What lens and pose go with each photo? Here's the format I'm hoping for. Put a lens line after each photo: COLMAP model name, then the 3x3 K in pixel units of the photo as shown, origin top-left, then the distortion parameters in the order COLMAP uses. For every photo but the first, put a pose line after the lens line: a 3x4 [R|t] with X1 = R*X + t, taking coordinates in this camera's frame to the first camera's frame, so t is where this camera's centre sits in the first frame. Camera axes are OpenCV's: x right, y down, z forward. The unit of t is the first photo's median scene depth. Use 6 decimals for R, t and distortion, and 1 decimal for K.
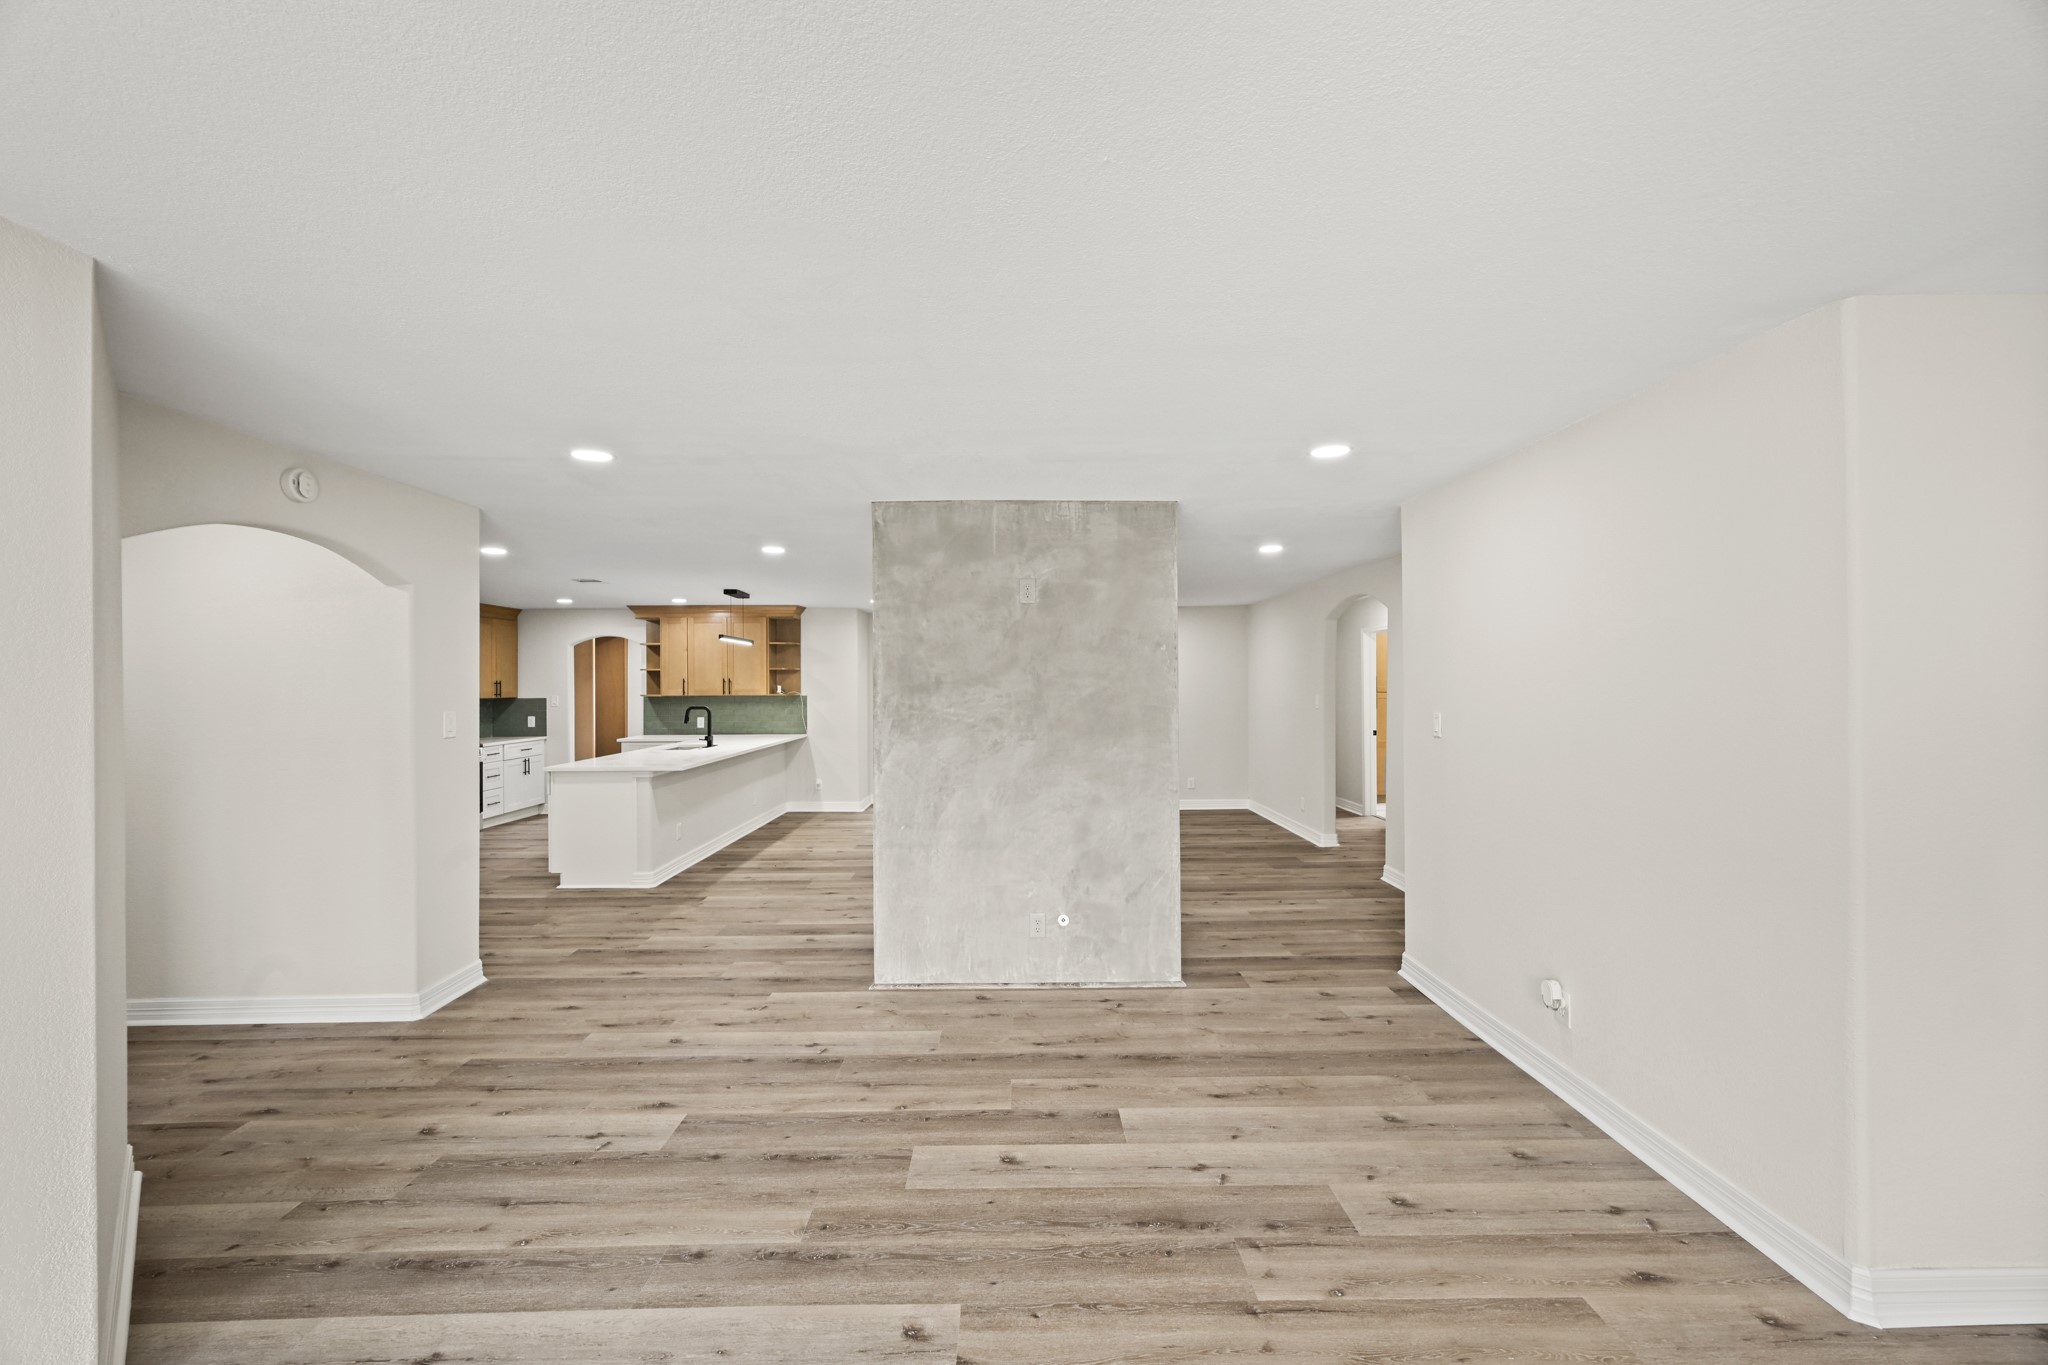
lens RADIAL K [[808.5, 0, 1023.1], [0, 808.5, 677.3], [0, 0, 1]] dist [-0.000534, 0.000164]
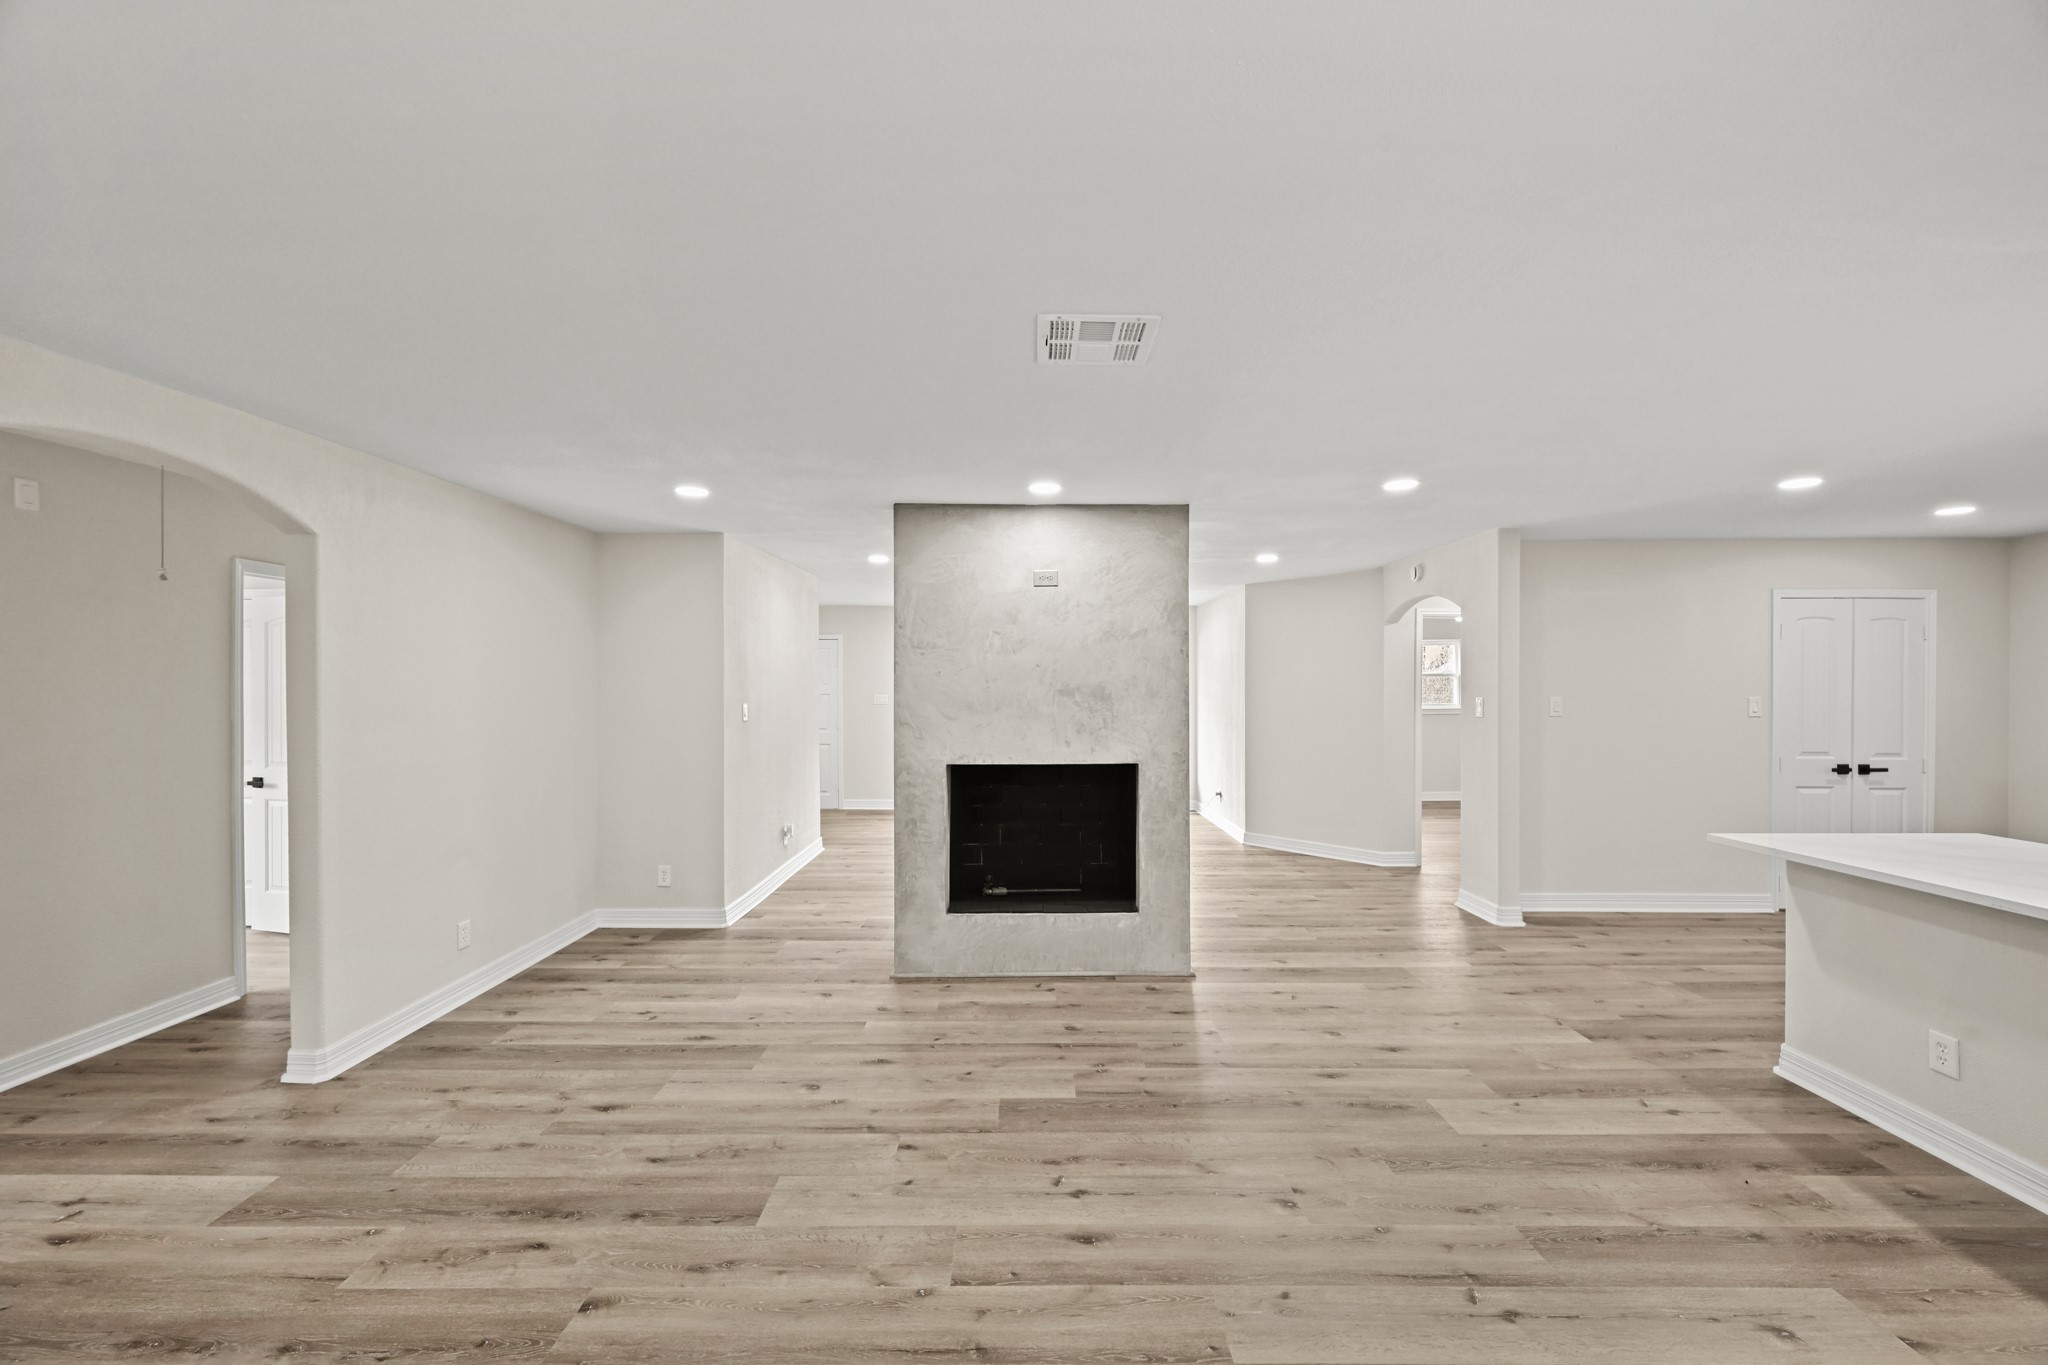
lens RADIAL K [[804.8, 0, 1020.8], [0, 804.8, 685.6], [0, 0, 1]] dist [-0.000641, 0.000245]
pose [[-0.999773, 0.008778, 0.019432, 0.009353], [0.008733, 0.999959, -0.002386, 0.019237], [-0.019452, -0.002216, -0.999808, 2.266099]]
